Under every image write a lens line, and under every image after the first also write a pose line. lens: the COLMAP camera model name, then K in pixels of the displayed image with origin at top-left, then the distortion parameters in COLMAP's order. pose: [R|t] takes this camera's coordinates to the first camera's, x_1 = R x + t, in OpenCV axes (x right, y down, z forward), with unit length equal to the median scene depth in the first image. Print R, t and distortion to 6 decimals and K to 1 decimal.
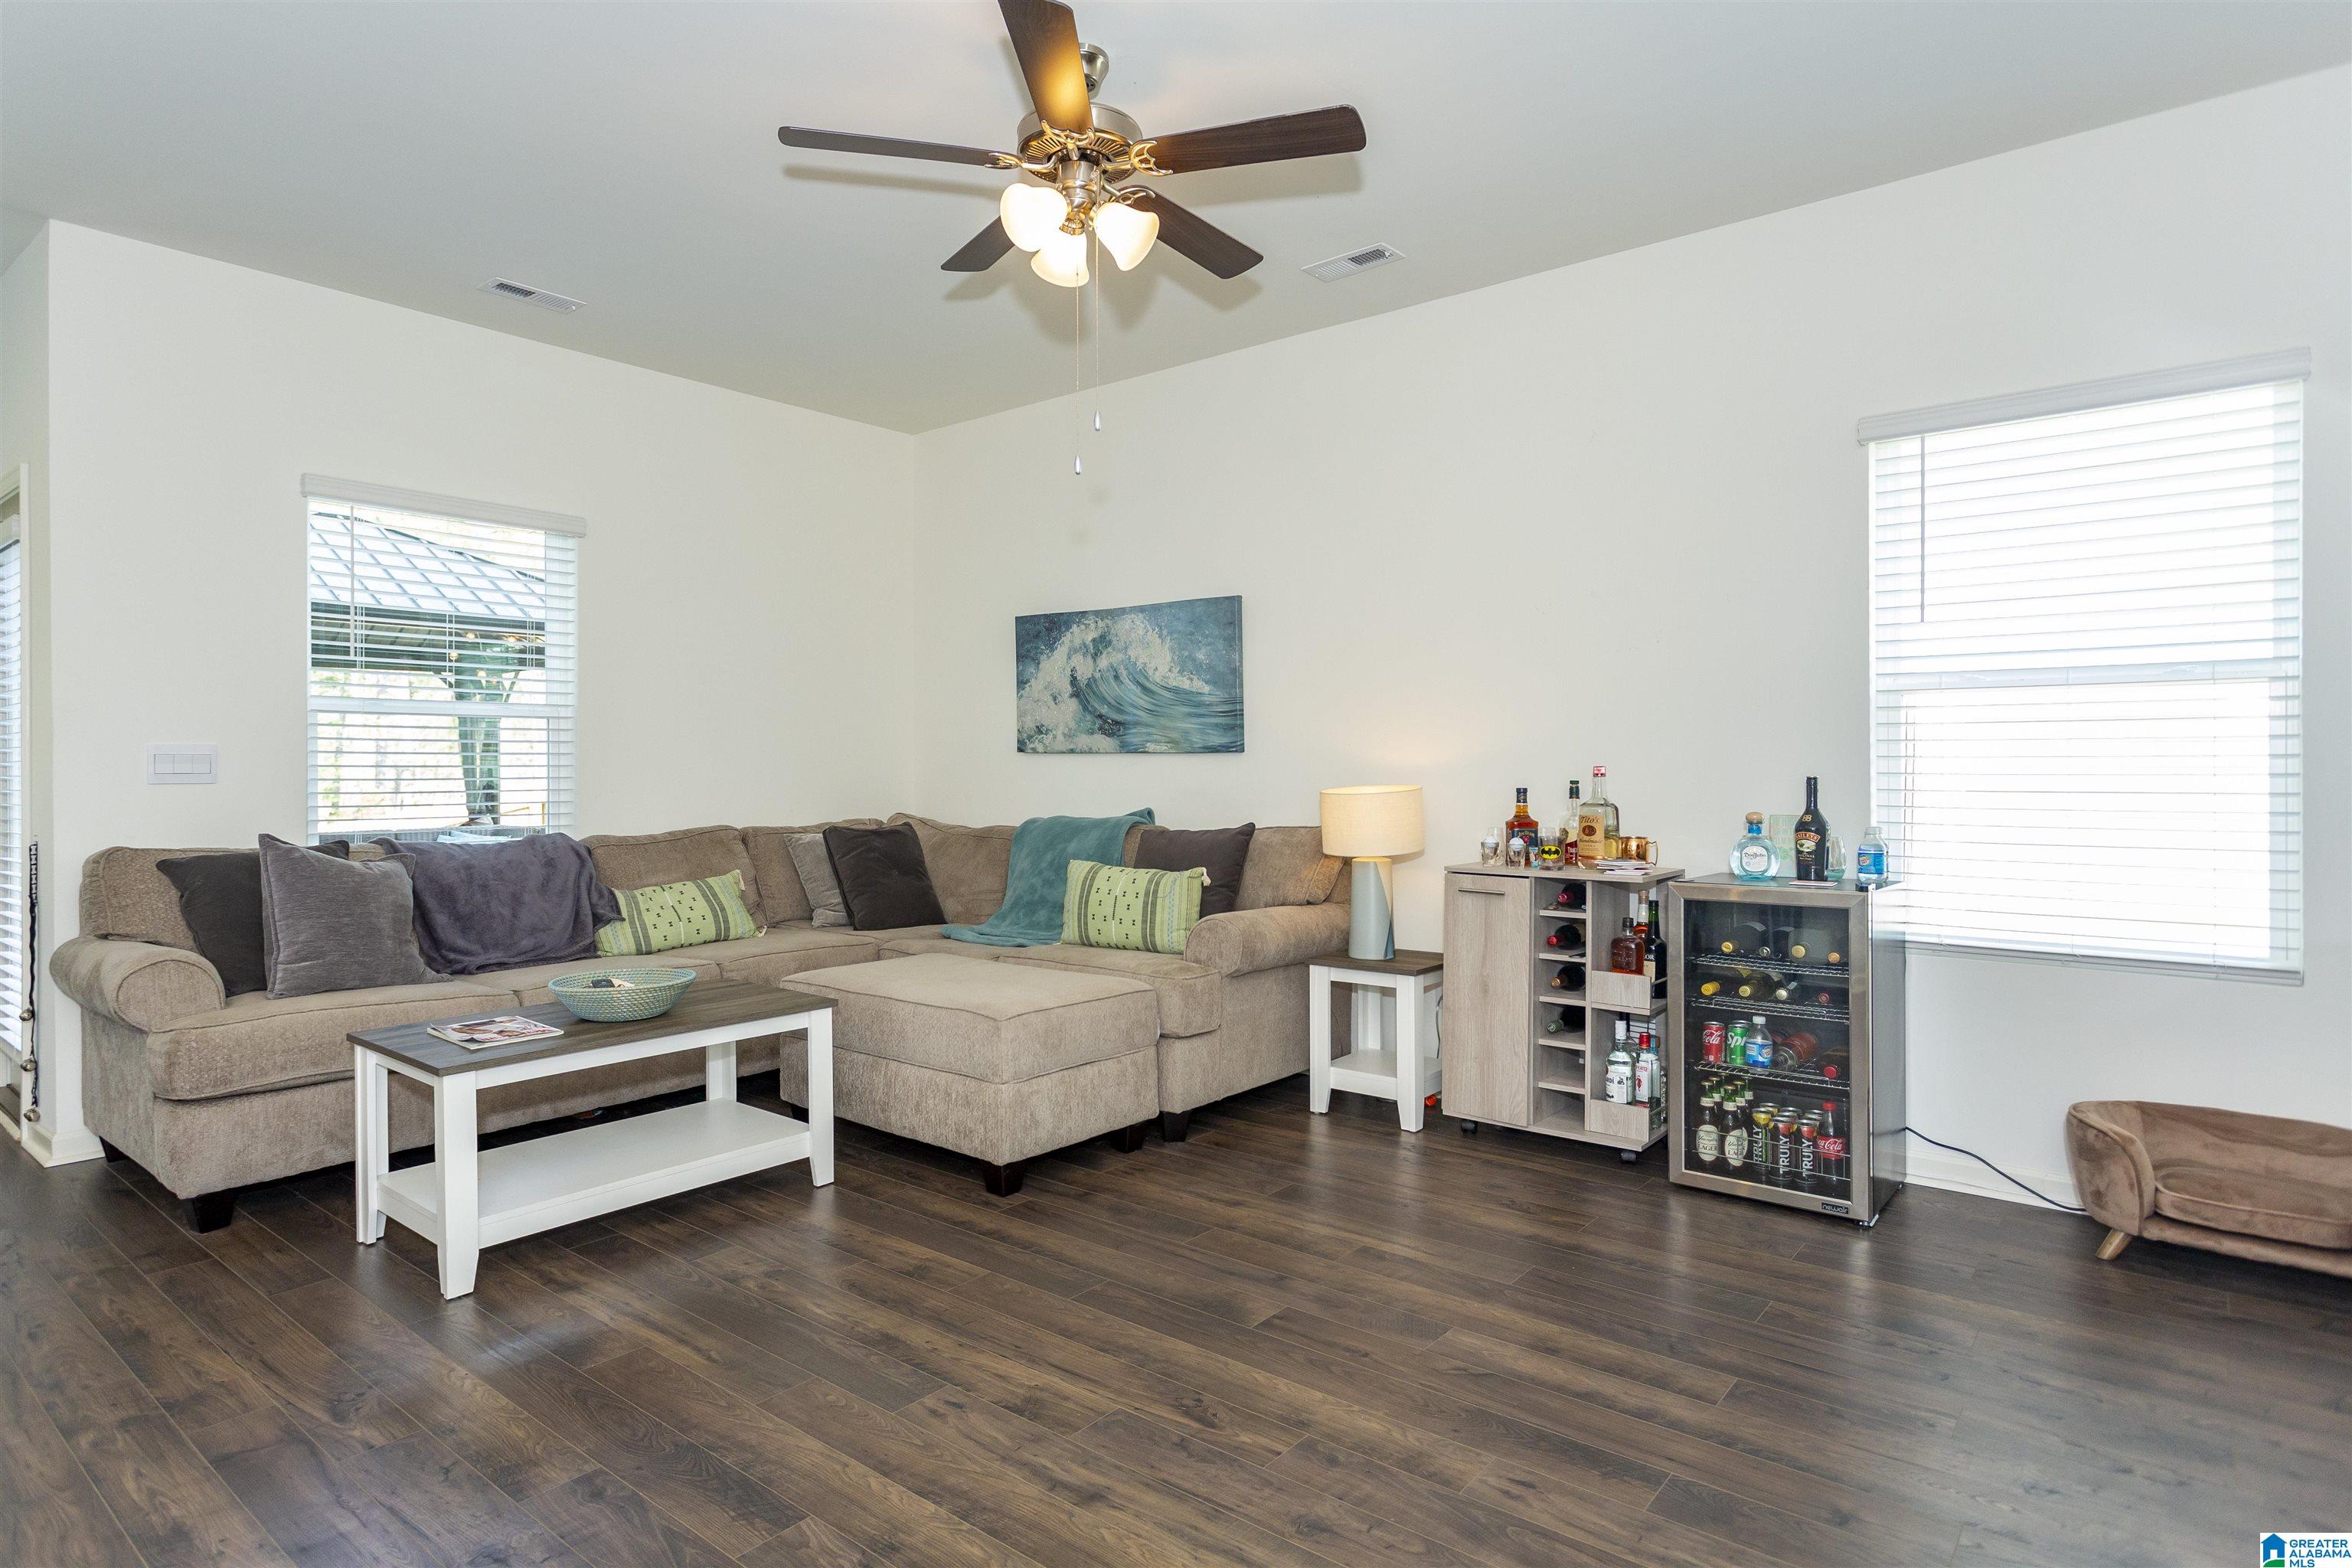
lens RADIAL K [[1262.7, 0, 1168.1], [0, 1262.7, 765.4], [0, 0, 1]] dist [-0.008018, 0.004072]
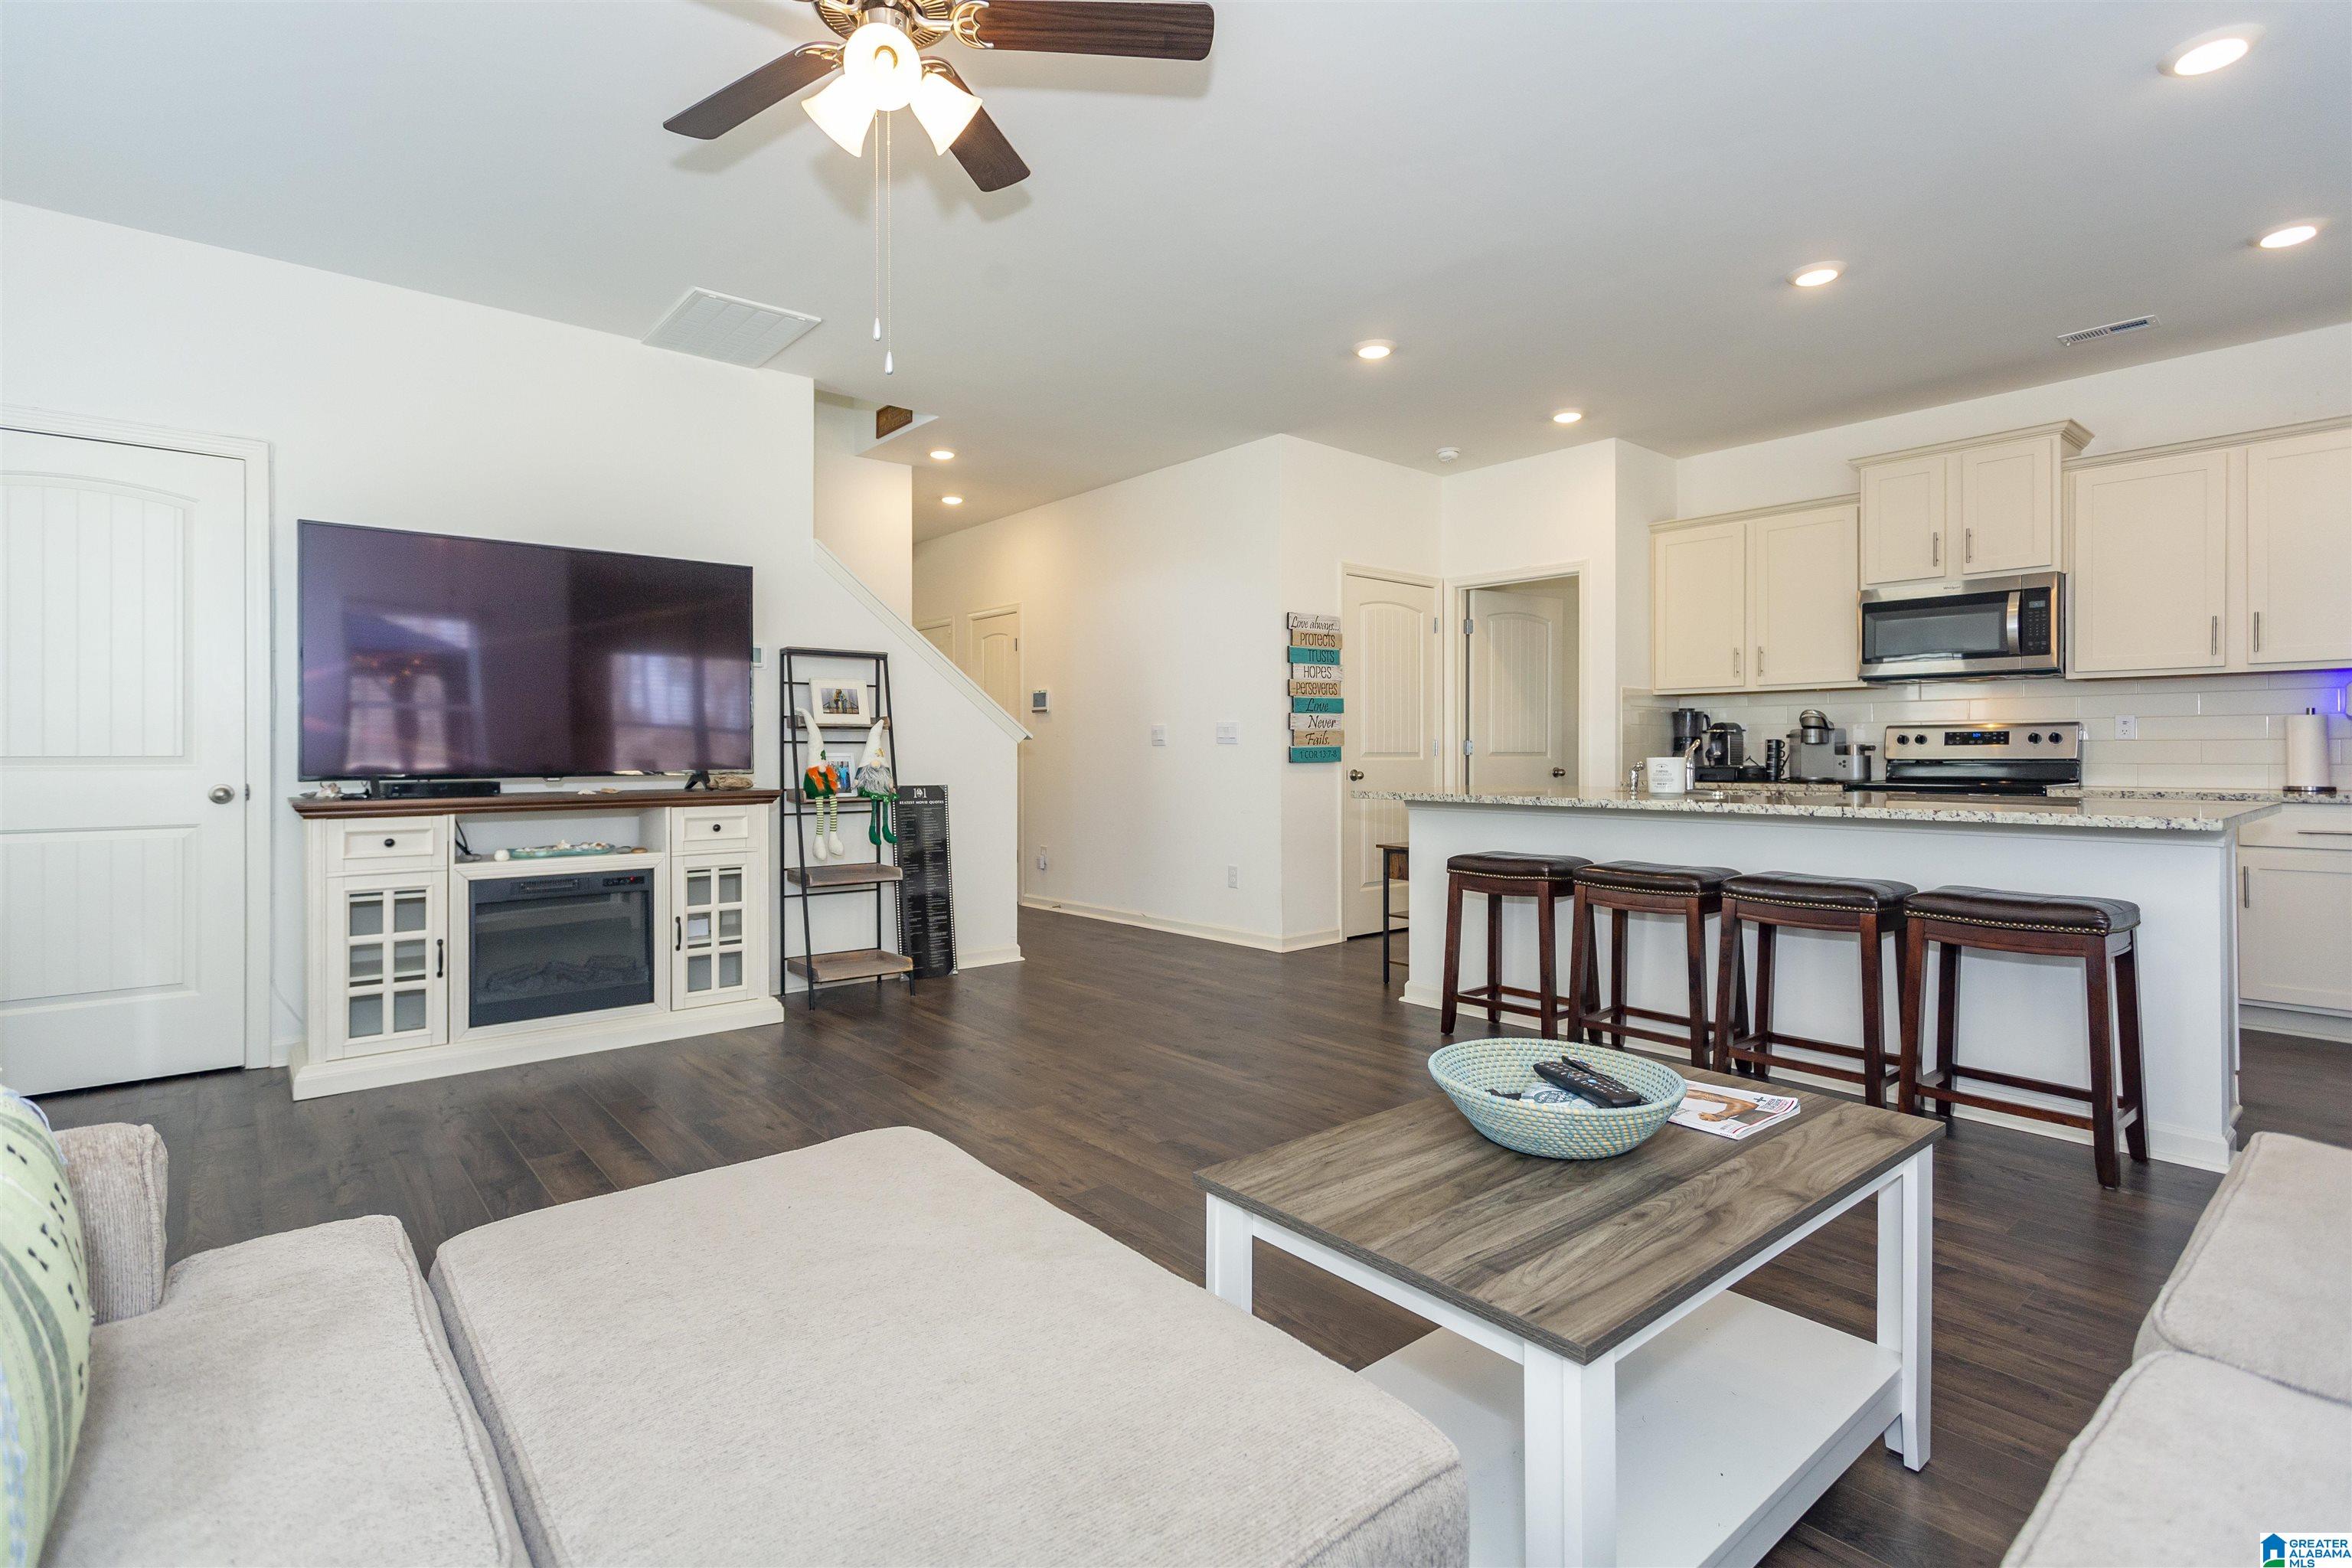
lens RADIAL K [[1116.7, 0, 1159.9], [0, 1116.7, 754.1], [0, 0, 1]] dist [0.001236, 0.003945]
pose [[-0.981395, 0.003574, 0.191966, -0.319466], [0.003386, 0.999993, -0.001307, 0.023510], [-0.191970, -0.000632, -0.981401, 1.371098]]
